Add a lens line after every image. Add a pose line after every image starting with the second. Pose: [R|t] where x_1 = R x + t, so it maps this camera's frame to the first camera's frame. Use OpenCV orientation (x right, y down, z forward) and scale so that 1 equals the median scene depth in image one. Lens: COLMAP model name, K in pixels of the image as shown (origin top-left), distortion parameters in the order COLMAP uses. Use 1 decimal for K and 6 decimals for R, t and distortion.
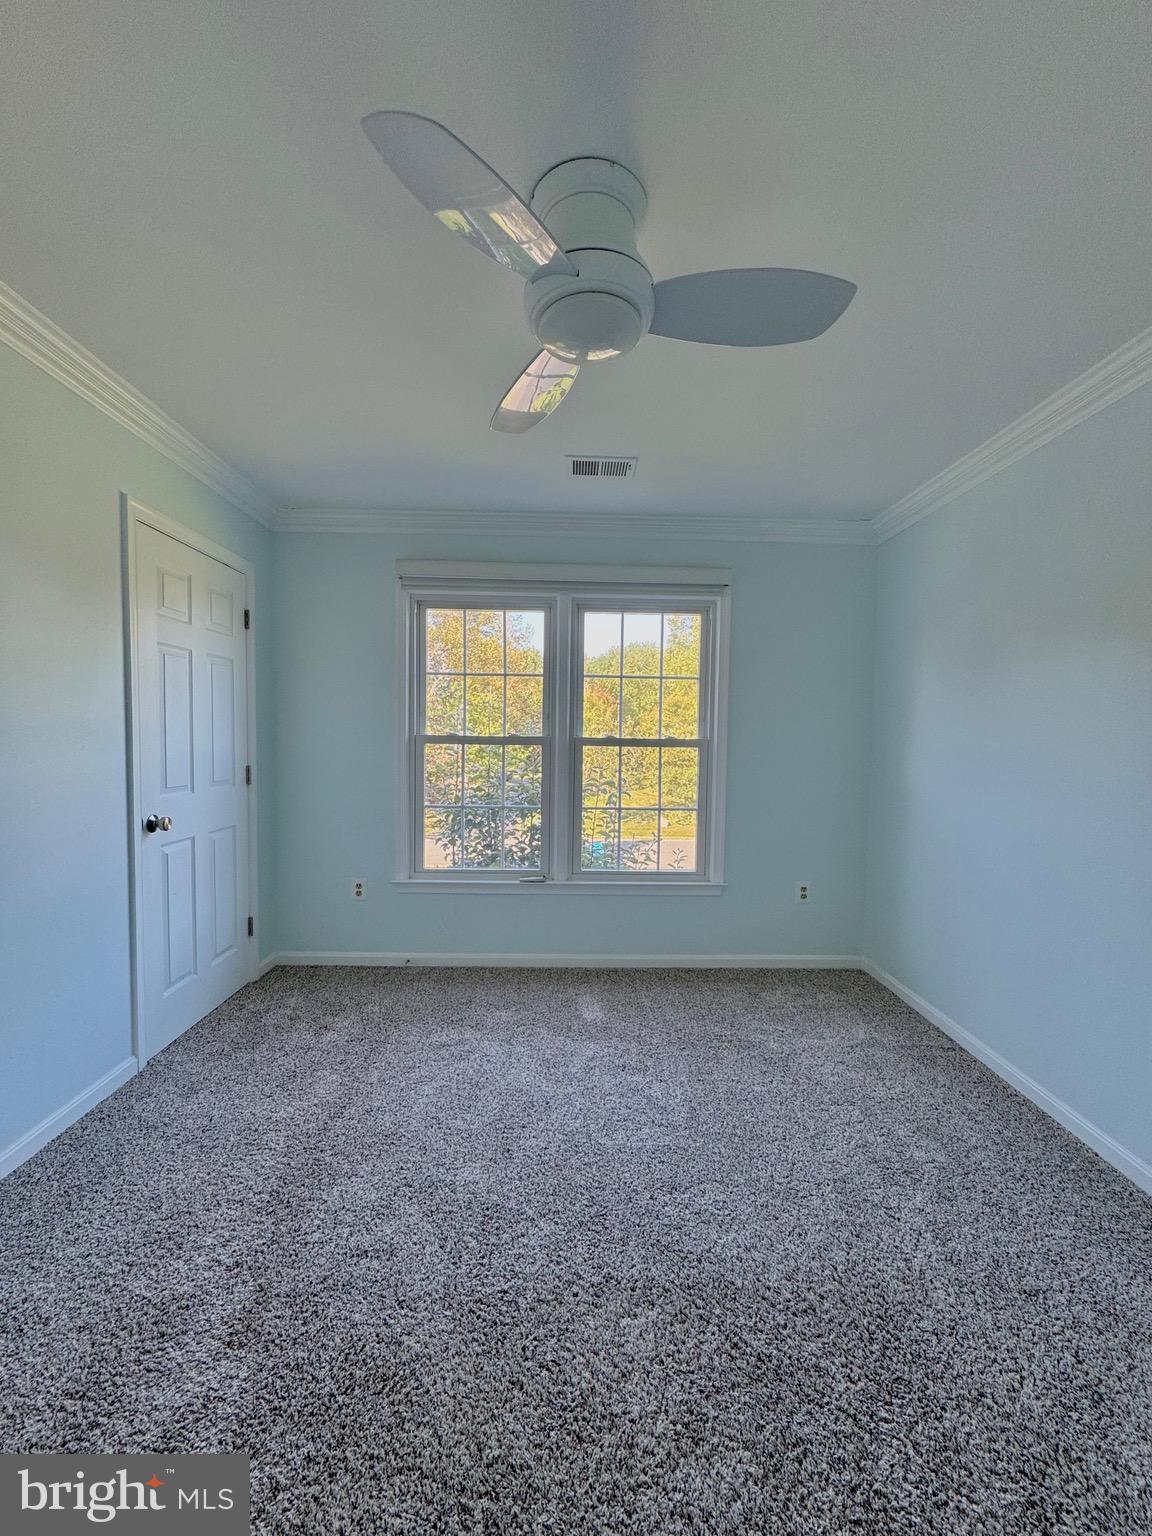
lens RADIAL K [[620.2, 0, 559.7], [0, 620.2, 767.7], [0, 0, 1]] dist [-0.001028, -0.000258]
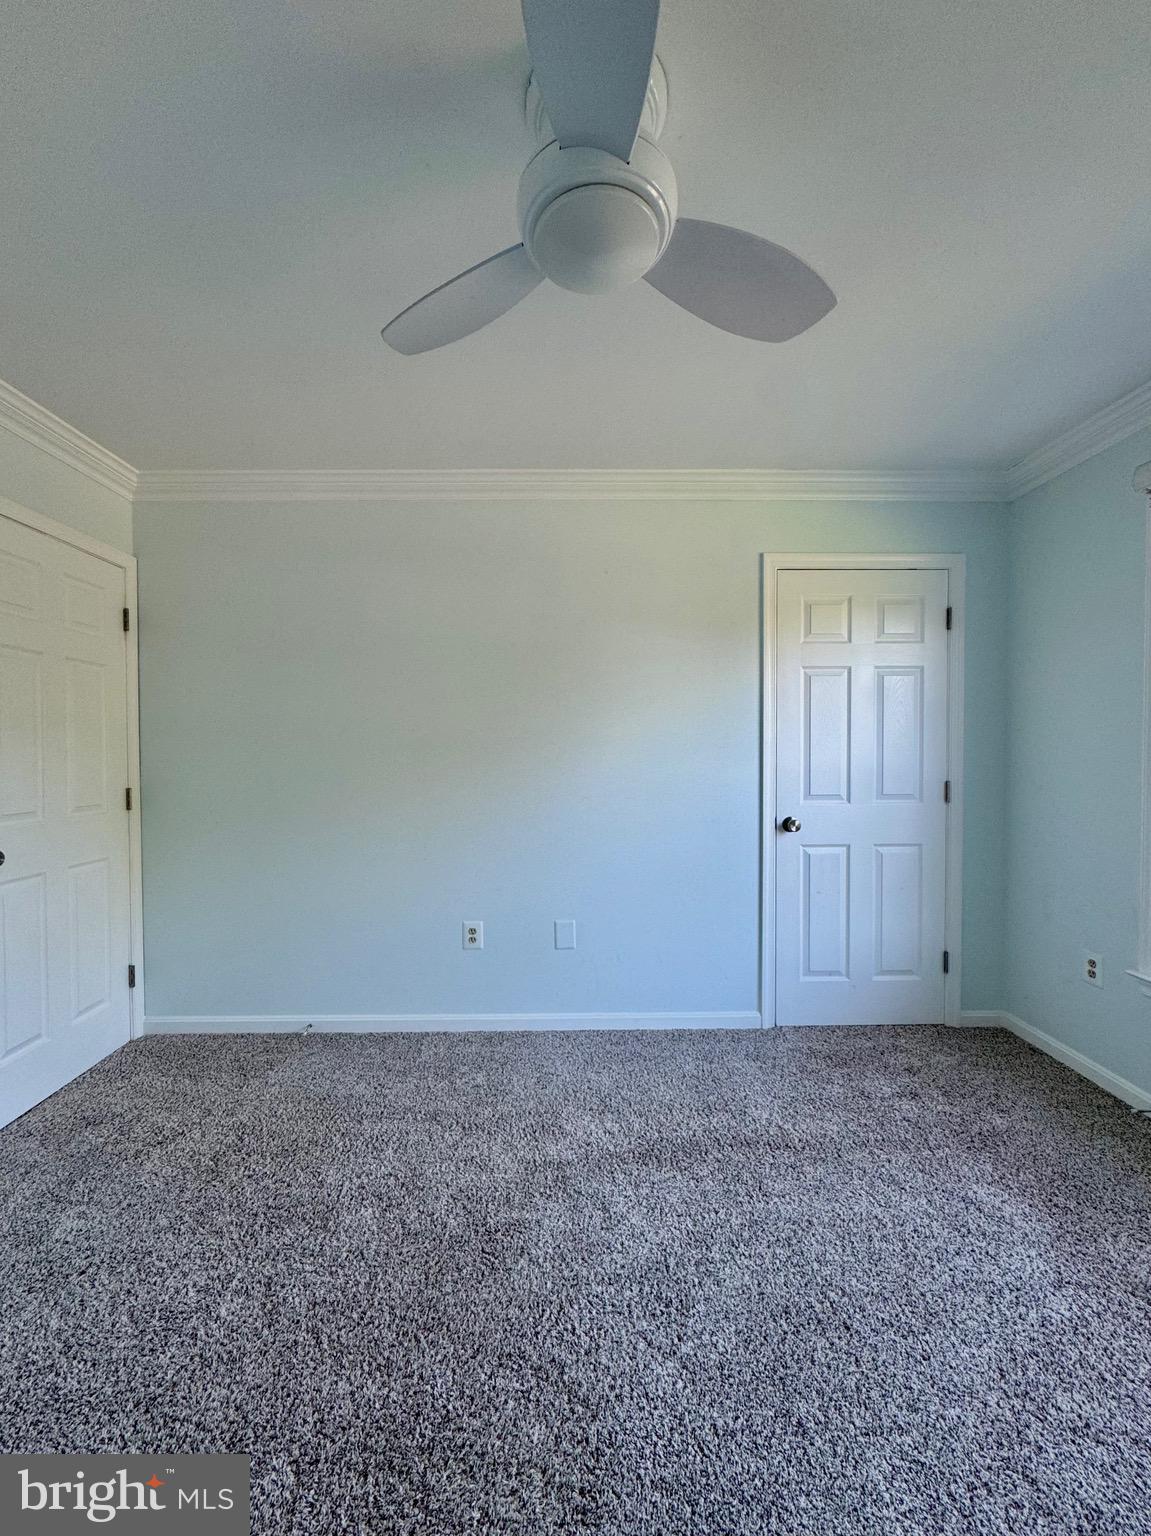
lens RADIAL K [[620.2, 0, 559.2], [0, 620.2, 767.7], [0, 0, 1]] dist [-0.001028, -0.000258]
pose [[0.015246, 0.013660, -0.999790, 0.467882], [-0.046649, 0.998828, 0.012935, -0.009687], [0.998795, 0.046442, 0.015866, 0.517327]]
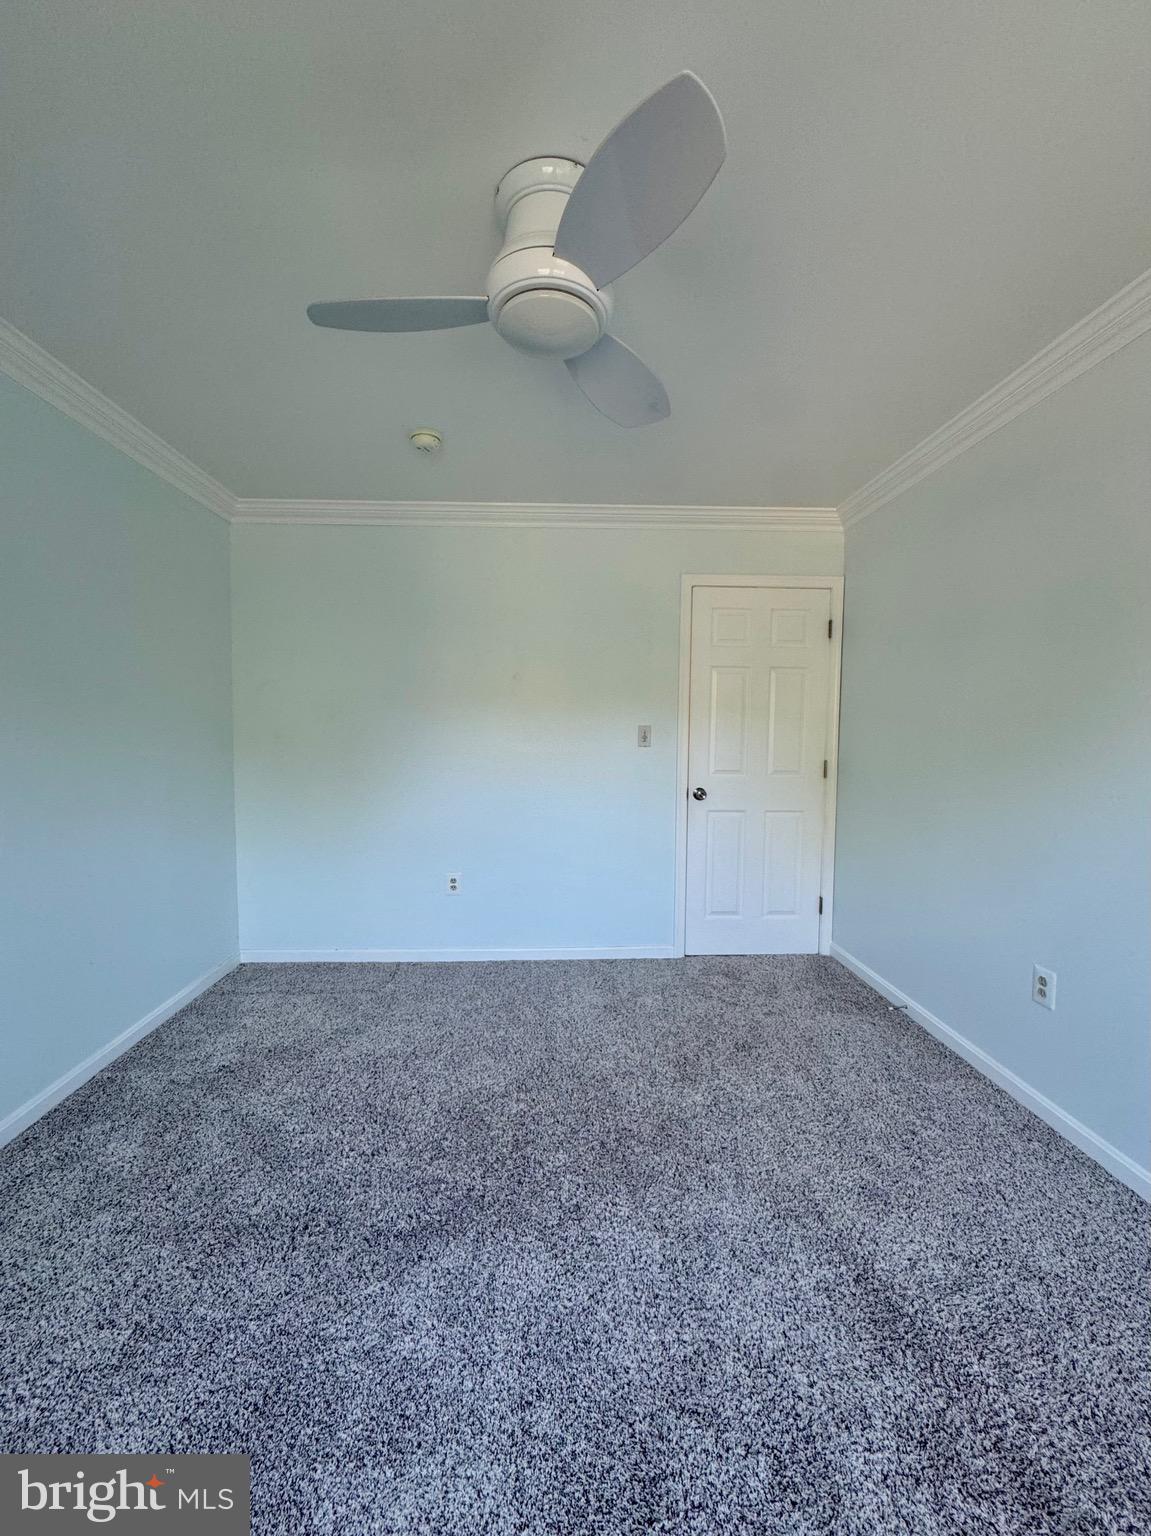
lens RADIAL K [[610.5, 0, 570.5], [0, 610.5, 767.6], [0, 0, 1]] dist [-0.002131, -0.000160]
pose [[-0.998440, -0.008394, -0.055195, 0.028288], [-0.014406, 0.993888, 0.109452, -0.051742], [0.053939, 0.110076, -0.992458, 1.114322]]
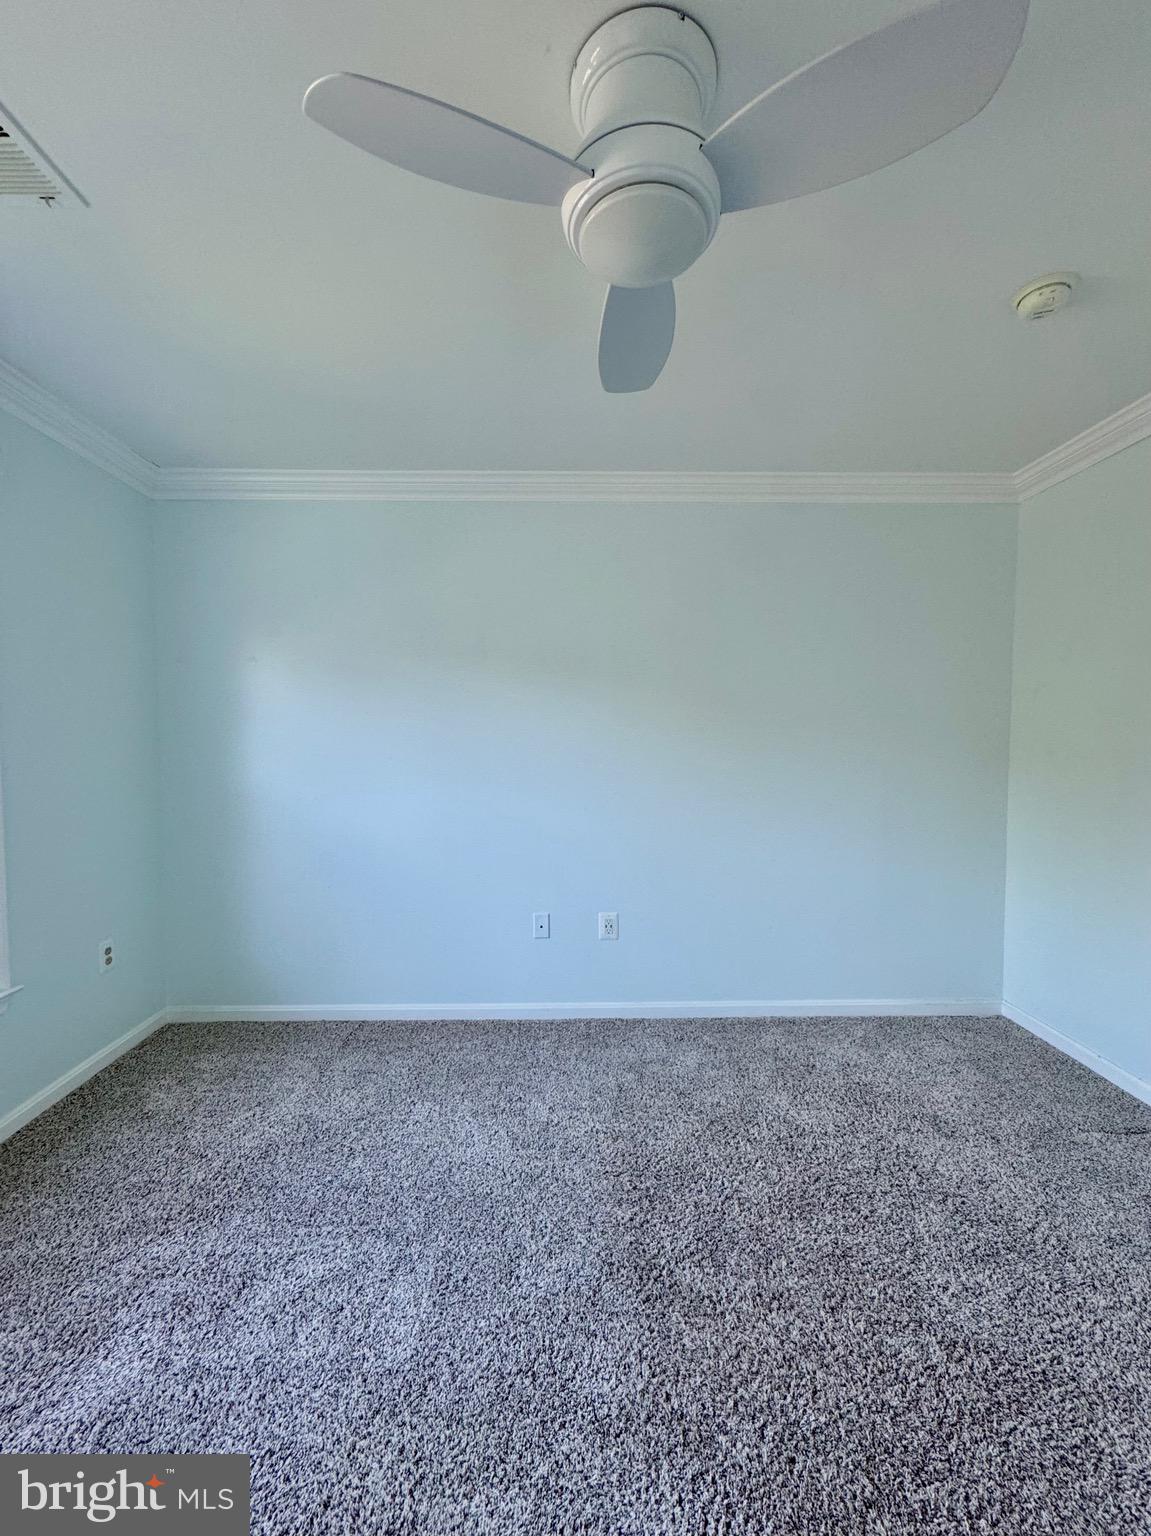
lens RADIAL K [[626.1, 0, 578.5], [0, 626.1, 767.2], [0, 0, 1]] dist [-0.001724, -0.000127]
pose [[-0.037114, -0.050950, 0.998011, -0.434260], [0.049640, 0.997372, 0.052764, -0.033997], [-0.998077, 0.051499, -0.034487, 0.616654]]
